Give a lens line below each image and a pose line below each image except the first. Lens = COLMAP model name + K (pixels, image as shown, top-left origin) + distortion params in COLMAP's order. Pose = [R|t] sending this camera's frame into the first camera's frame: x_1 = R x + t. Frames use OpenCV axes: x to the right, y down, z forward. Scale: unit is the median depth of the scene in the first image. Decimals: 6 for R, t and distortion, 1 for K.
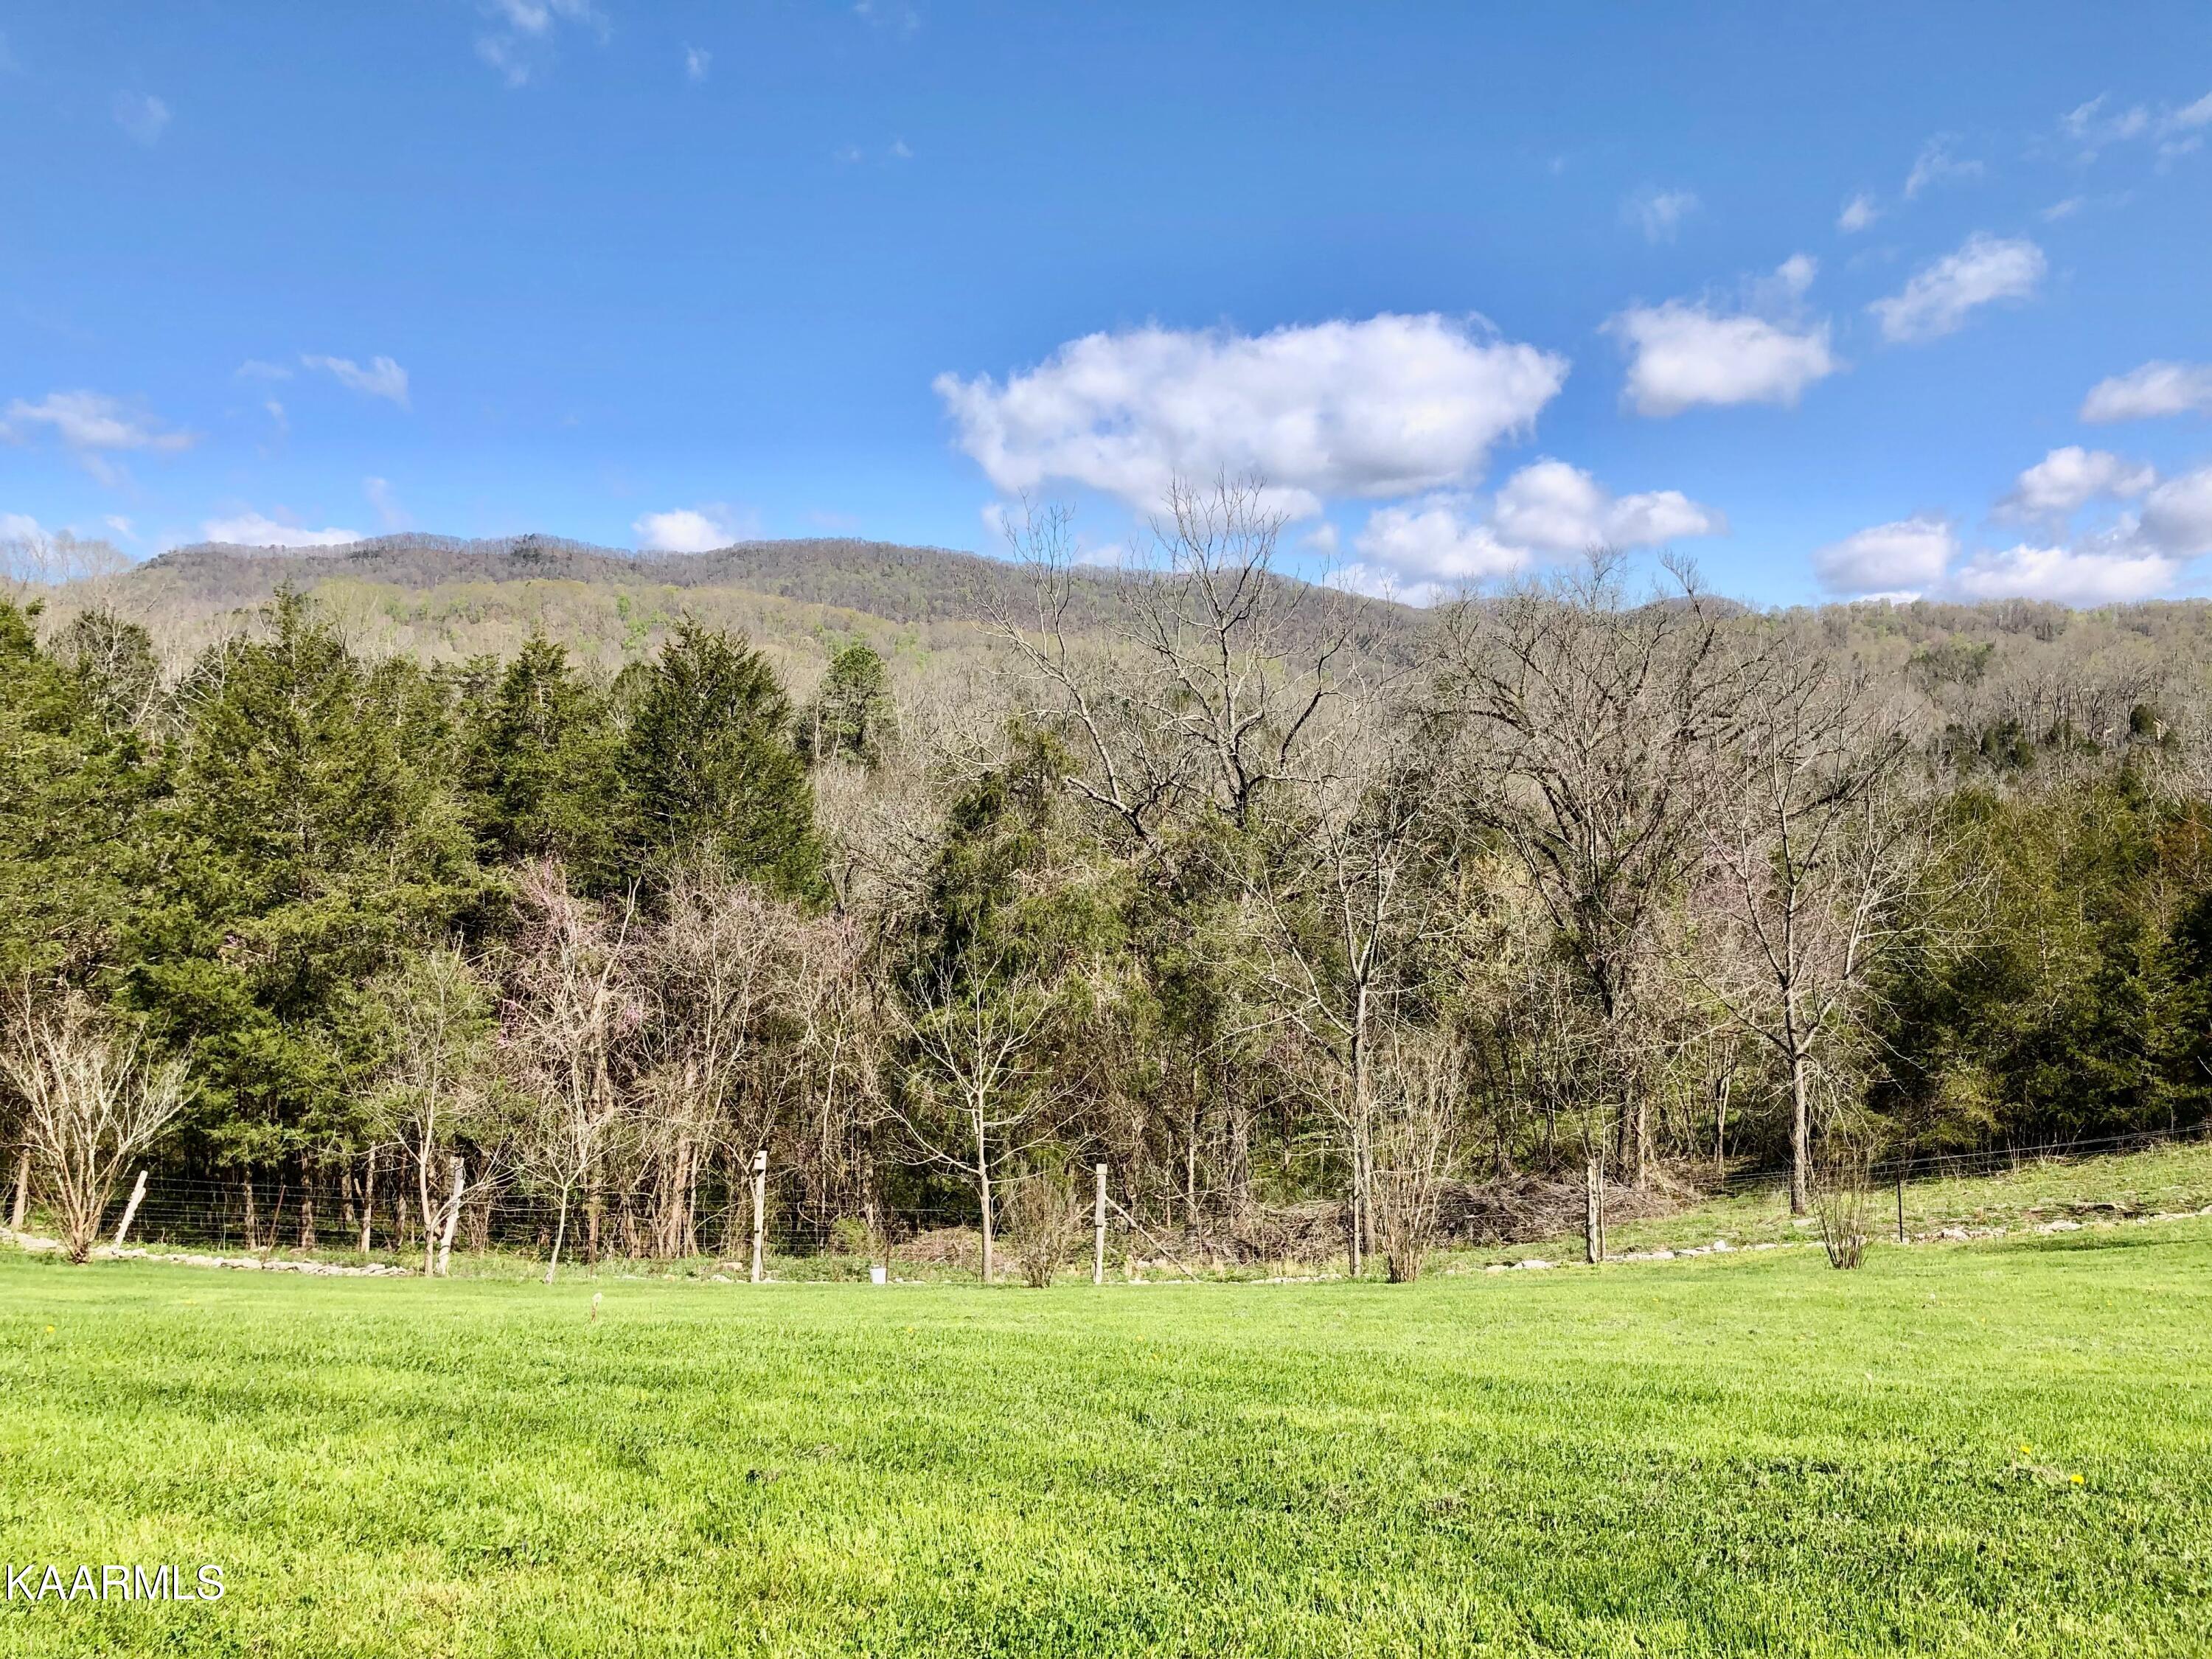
lens RADIAL K [[1786.5, 0, 1107.0], [0, 1786.5, 807.1], [0, 0, 1]] dist [0.037515, -0.041888]
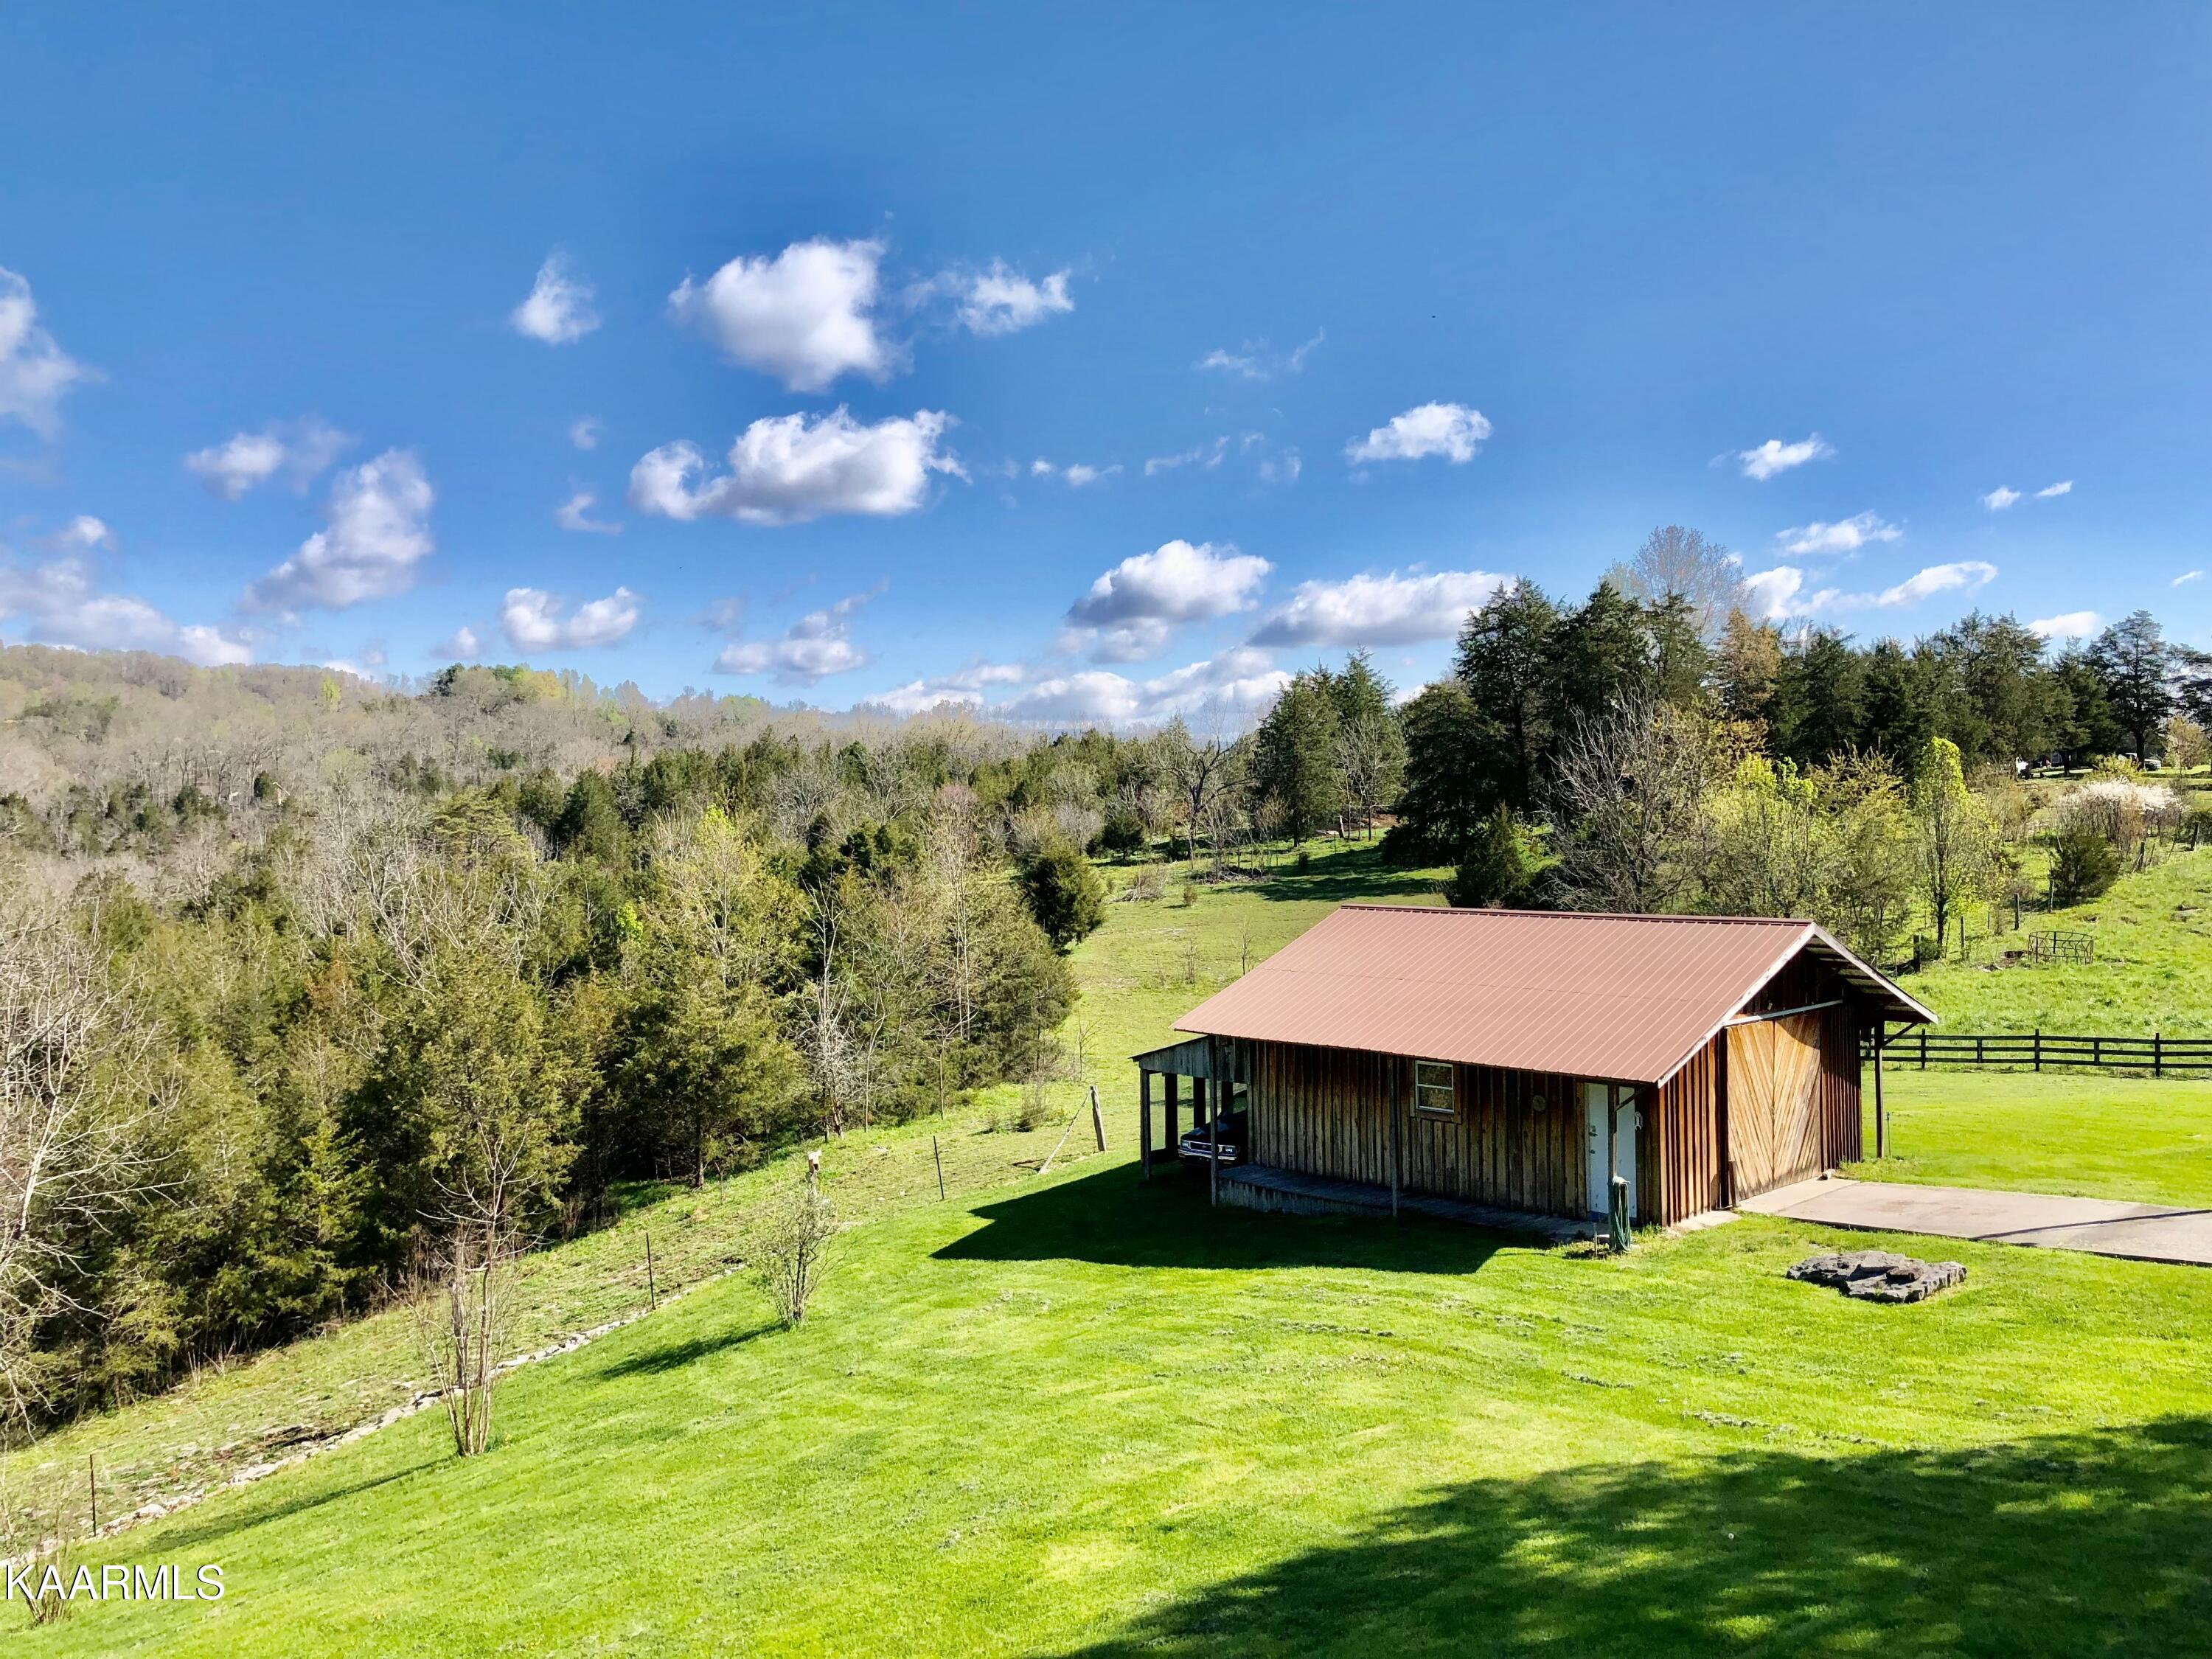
lens RADIAL K [[1786.5, 0, 1098.7], [0, 1786.5, 818.4], [0, 0, 1]] dist [0.037515, -0.041888]
pose [[0.575043, 0.007183, 0.818092, -0.018097], [0.010779, 0.999808, -0.016356, -0.066117], [-0.818052, 0.018224, 0.574855, 0.011413]]
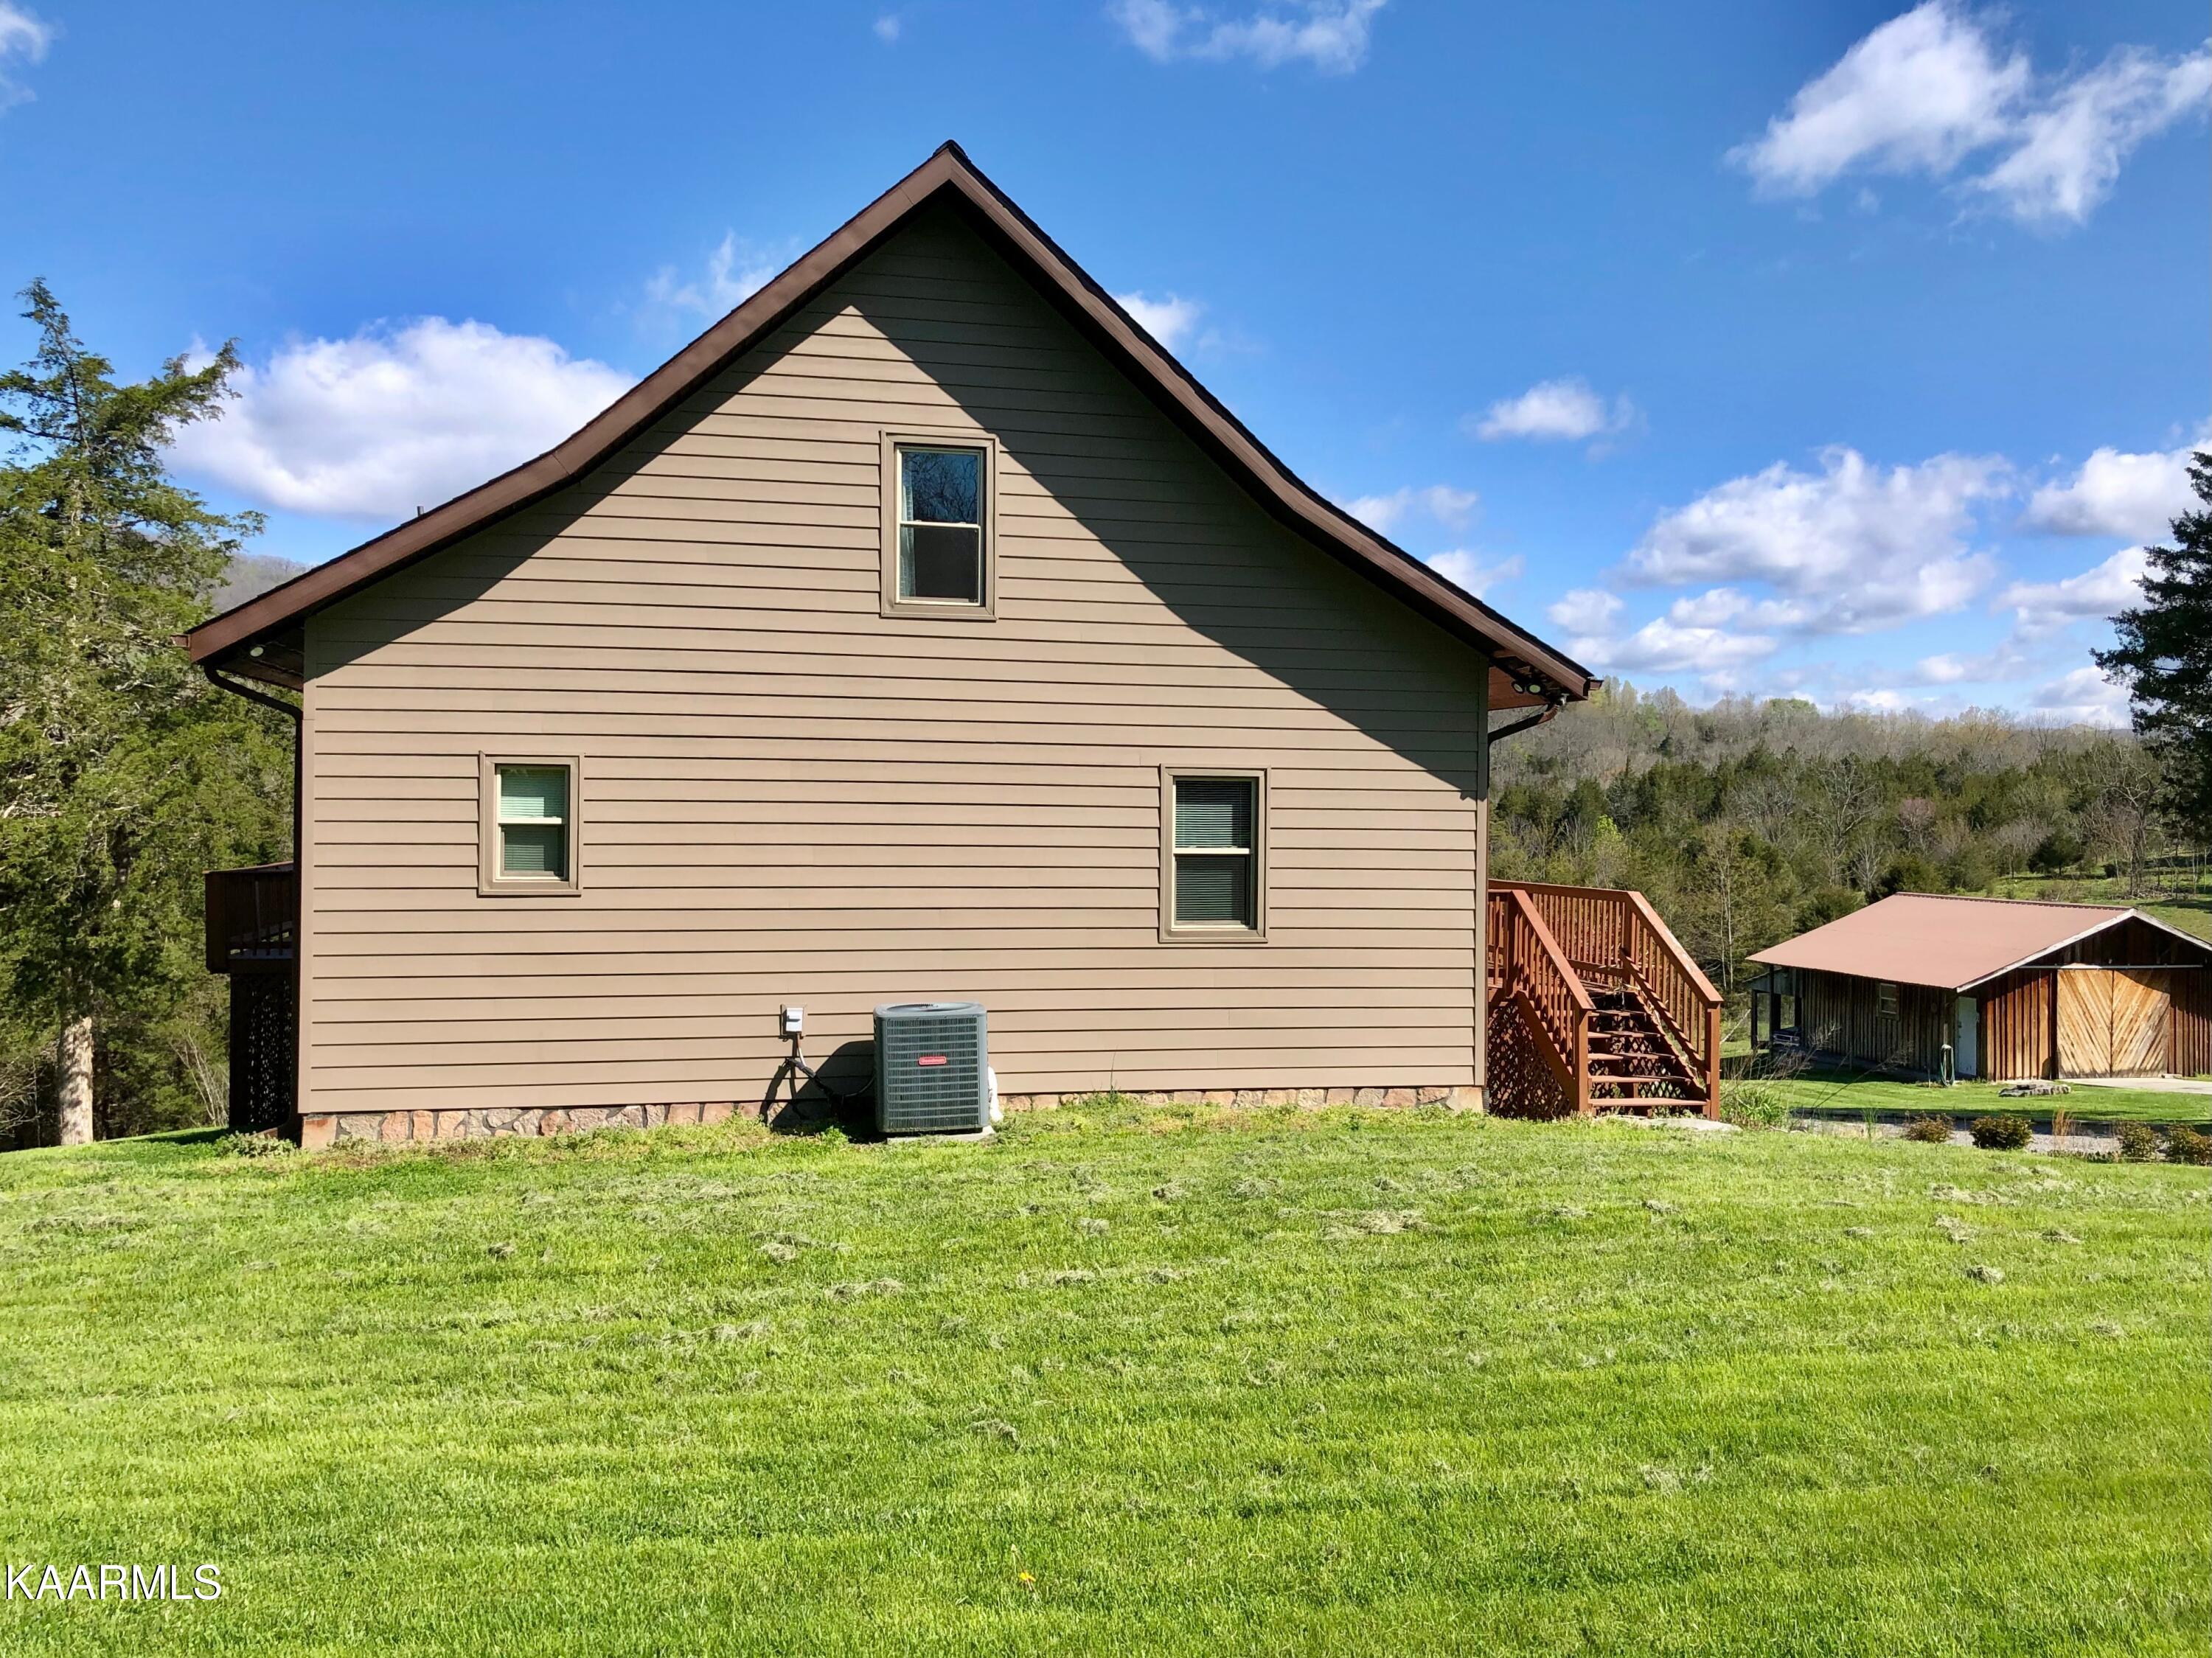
lens RADIAL K [[1786.4, 0, 1085.2], [0, 1786.4, 805.3], [0, 0, 1]] dist [0.037515, -0.041888]
pose [[0.928851, 0.029341, 0.369289, -0.279249], [-0.023189, 0.999509, -0.021088, -0.060418], [-0.369726, 0.011024, 0.929075, -0.558327]]
